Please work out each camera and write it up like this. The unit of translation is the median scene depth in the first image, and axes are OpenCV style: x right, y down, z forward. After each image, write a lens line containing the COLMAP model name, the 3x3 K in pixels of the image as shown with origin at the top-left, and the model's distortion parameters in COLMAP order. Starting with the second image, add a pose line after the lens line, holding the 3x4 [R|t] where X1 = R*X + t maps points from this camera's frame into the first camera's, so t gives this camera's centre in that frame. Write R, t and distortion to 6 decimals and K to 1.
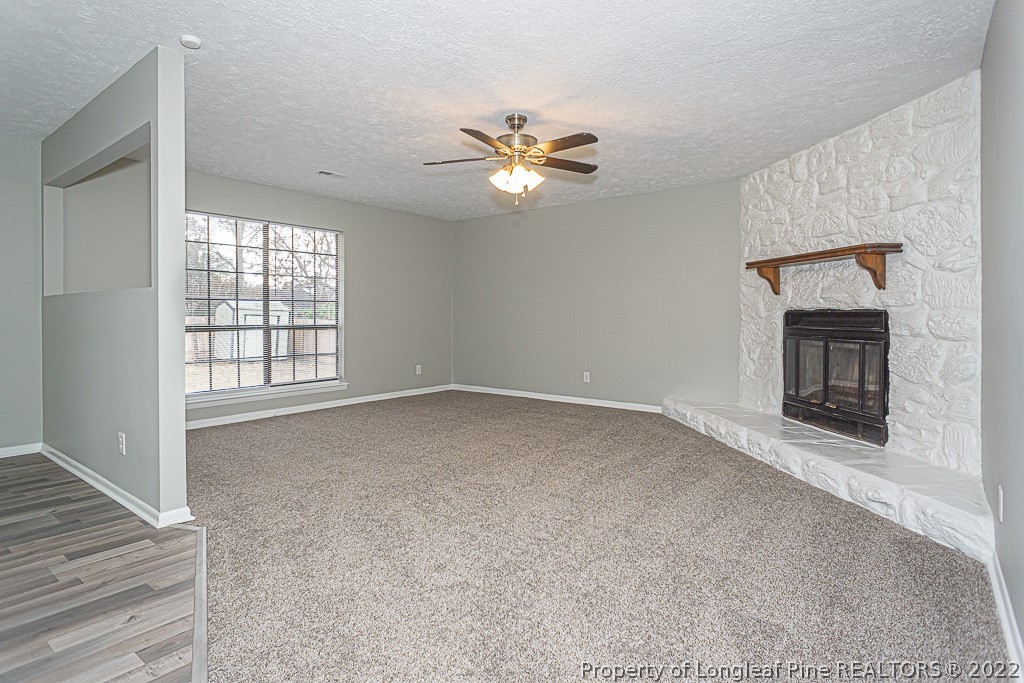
lens RADIAL K [[552.5, 0, 487.5], [0, 552.5, 311.5], [0, 0, 1]] dist [-0.019908, 0.010461]
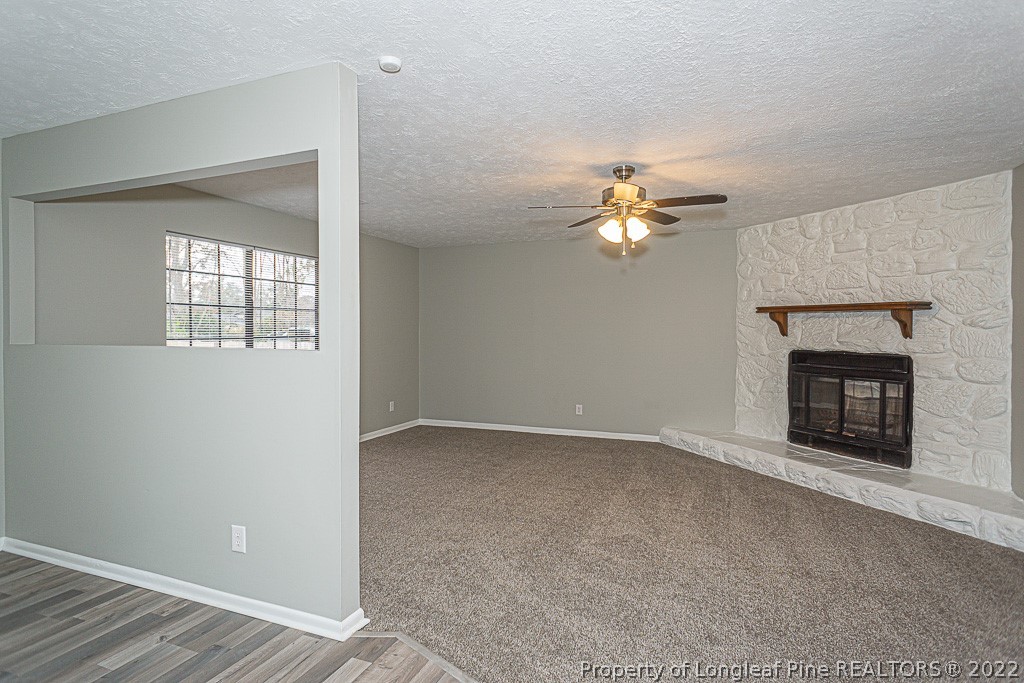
lens RADIAL K [[552.5, 0, 493.1], [0, 552.5, 330.2], [0, 0, 1]] dist [-0.019908, 0.010461]
pose [[0.958612, -0.002591, 0.284702, -0.453334], [0.000414, 0.999970, 0.007710, -0.062419], [-0.284714, -0.007273, 0.958585, 0.099439]]
